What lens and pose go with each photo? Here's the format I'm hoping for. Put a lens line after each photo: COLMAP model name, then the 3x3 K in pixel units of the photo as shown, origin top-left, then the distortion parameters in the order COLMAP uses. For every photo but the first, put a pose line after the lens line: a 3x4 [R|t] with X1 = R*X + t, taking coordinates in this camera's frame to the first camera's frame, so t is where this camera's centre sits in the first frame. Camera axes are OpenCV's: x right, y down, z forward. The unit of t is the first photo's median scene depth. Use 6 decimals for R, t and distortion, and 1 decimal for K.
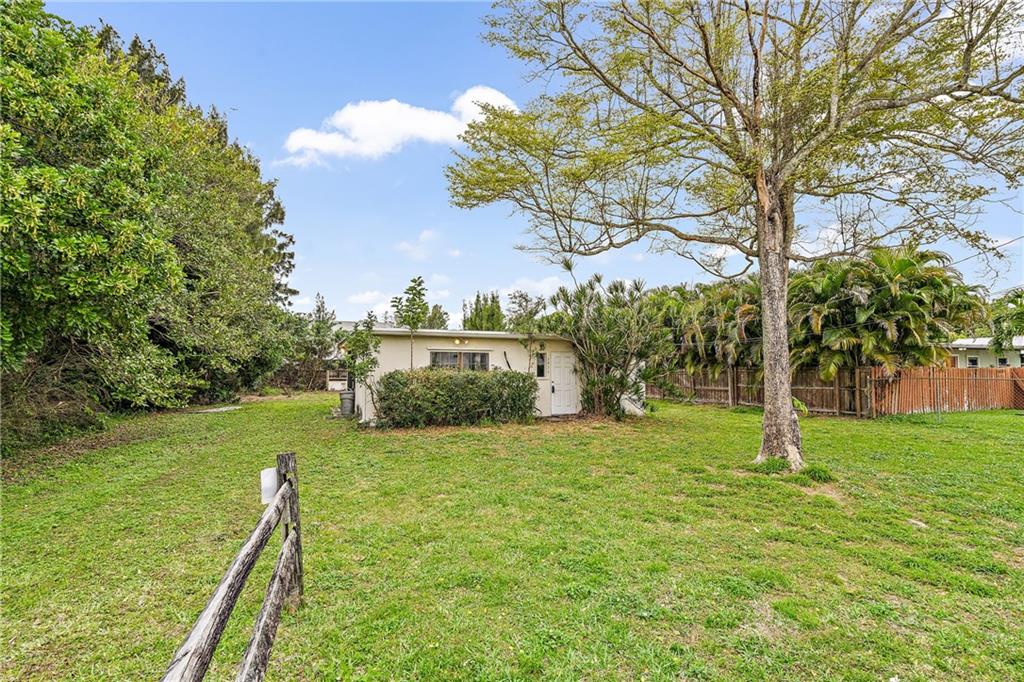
lens RADIAL K [[487.6, 0, 511.9], [0, 487.6, 341.9], [0, 0, 1]] dist [0.002164, 0.002721]
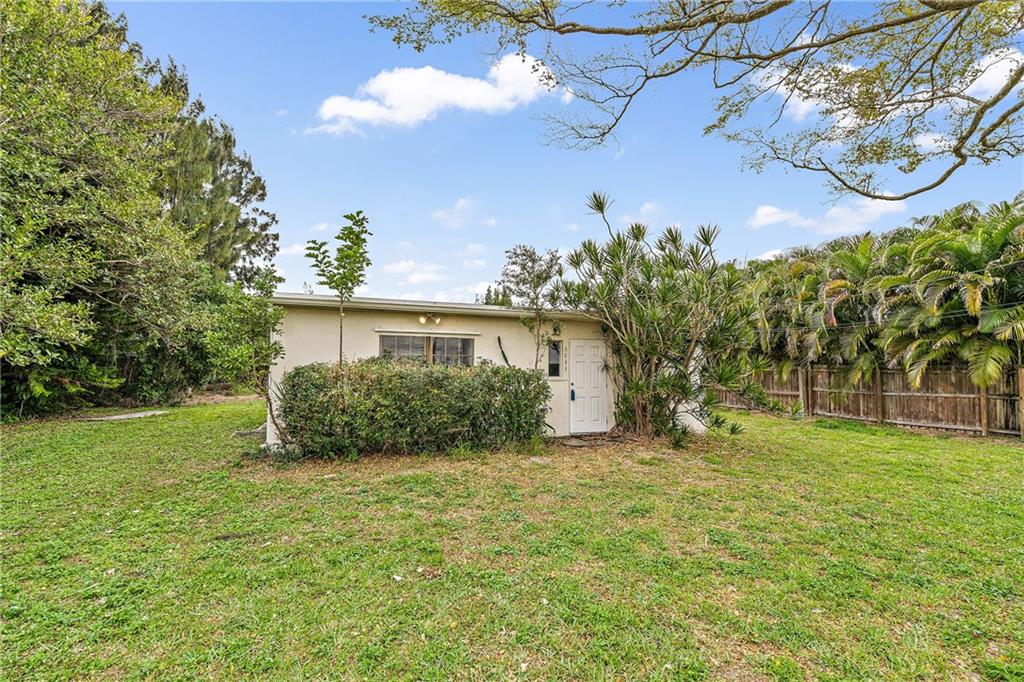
lens RADIAL K [[467.8, 0, 511.4], [0, 467.8, 341.7], [0, 0, 1]] dist [-0.000752, 0.001046]
pose [[0.999480, 0.006727, -0.031545, 0.020955], [-0.006700, 0.999977, 0.000986, 0.025119], [0.031551, -0.000774, 0.999502, 0.367733]]
